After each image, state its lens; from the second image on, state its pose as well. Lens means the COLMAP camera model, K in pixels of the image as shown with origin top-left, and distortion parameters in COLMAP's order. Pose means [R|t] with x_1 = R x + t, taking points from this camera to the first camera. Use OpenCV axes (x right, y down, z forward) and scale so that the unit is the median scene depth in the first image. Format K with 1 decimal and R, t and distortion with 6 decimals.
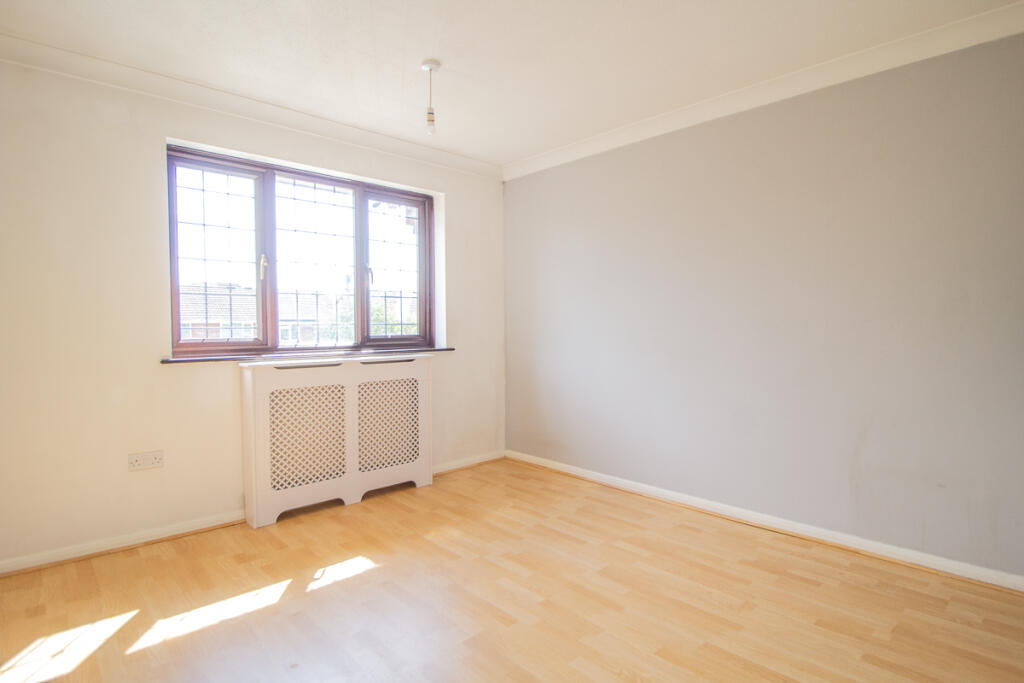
lens RADIAL K [[537.8, 0, 530.1], [0, 537.8, 341.1], [0, 0, 1]] dist [-0.000274, -0.016064]
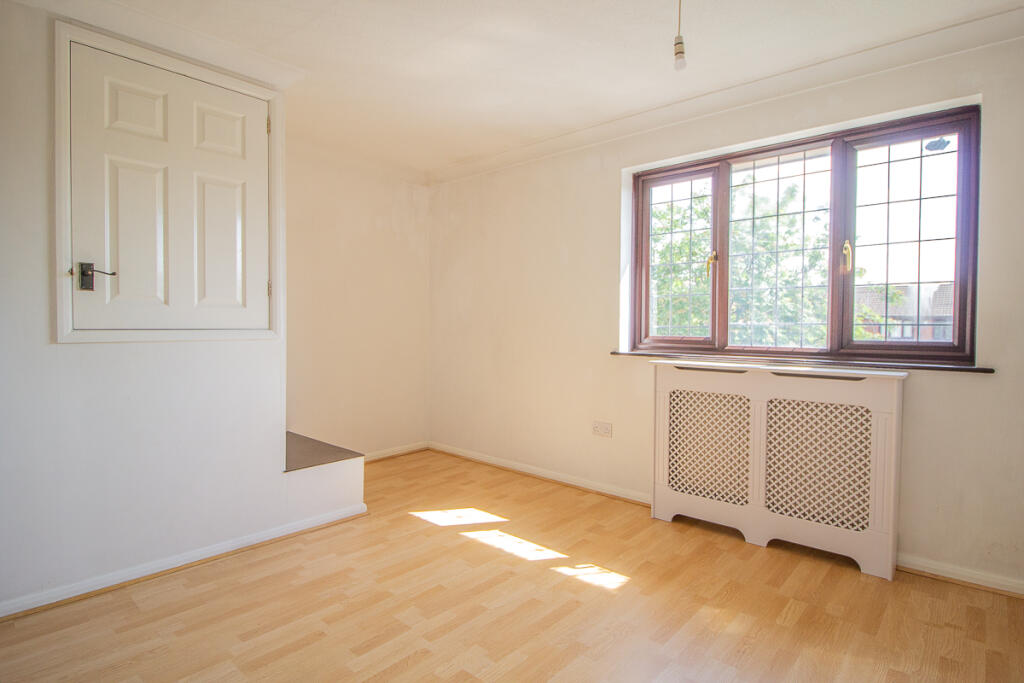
lens RADIAL K [[537.8, 0, 530.1], [0, 537.8, 341.1], [0, 0, 1]] dist [-0.000274, -0.016064]
pose [[0.069402, 0.035735, -0.996949, 0.504594], [-0.036835, 0.998769, 0.033236, -0.021918], [0.996908, 0.034416, 0.070633, 0.670293]]
